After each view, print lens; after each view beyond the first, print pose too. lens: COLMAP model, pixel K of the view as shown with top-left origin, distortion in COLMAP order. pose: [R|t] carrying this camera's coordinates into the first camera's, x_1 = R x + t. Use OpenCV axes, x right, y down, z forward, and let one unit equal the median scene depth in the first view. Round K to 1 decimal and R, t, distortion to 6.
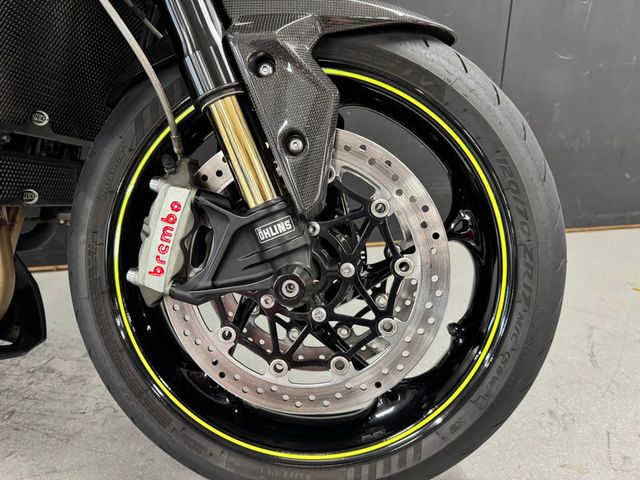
lens RADIAL K [[450.8, 0, 320.0], [0, 450.8, 240.0], [0, 0, 1]] dist [0.016104, -0.000751]
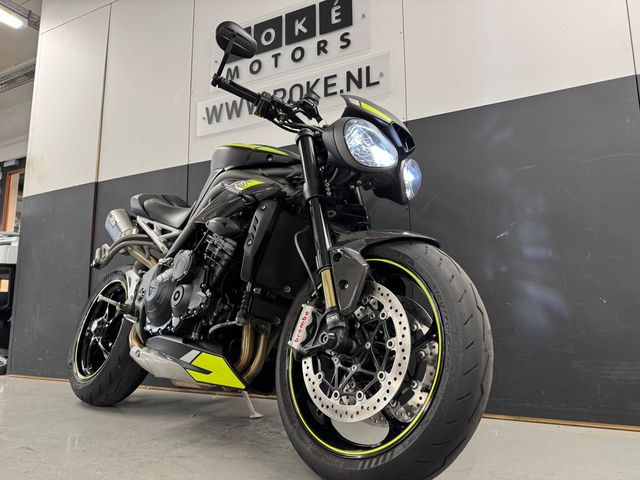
lens RADIAL K [[450.8, 0, 320.0], [0, 450.8, 240.0], [0, 0, 1]] dist [0.016104, -0.000751]
pose [[0.772814, -0.111793, -0.624708, 1.271294], [-0.207002, 0.886123, -0.414651, 0.557011], [0.599924, 0.449764, 0.661668, -0.739753]]
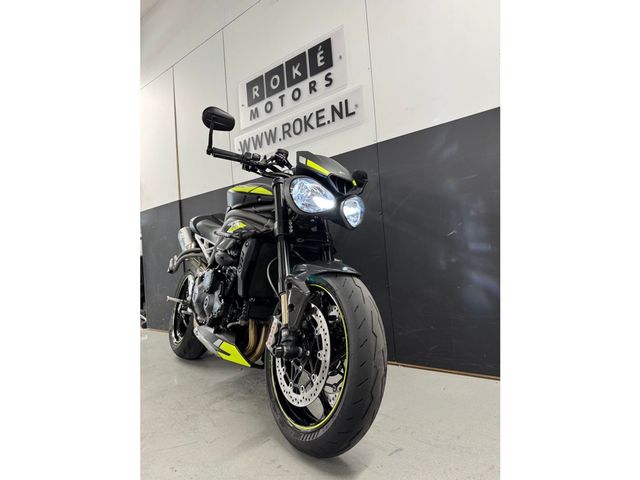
lens RADIAL K [[338.1, 0, 320.0], [0, 338.1, 240.0], [0, 0, 1]] dist [0.002932, -0.000021]
pose [[0.638262, -0.085677, -0.765036, 1.884553], [-0.188046, 0.946330, -0.262865, -0.062412], [0.746499, 0.311639, 0.587895, -0.463123]]
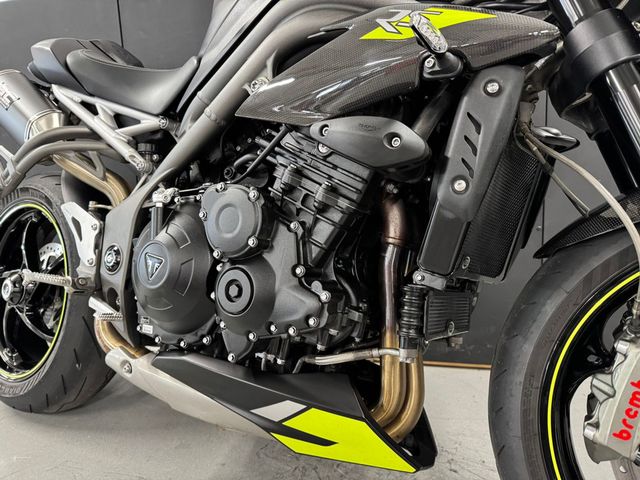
lens RADIAL K [[450.8, 0, 320.0], [0, 450.8, 240.0], [0, 0, 1]] dist [0.016104, -0.000751]
pose [[0.886076, 0.031156, -0.462491, -0.479200], [-0.111927, 0.982597, -0.148244, -0.124425], [0.449824, 0.183120, 0.874143, -0.263488]]
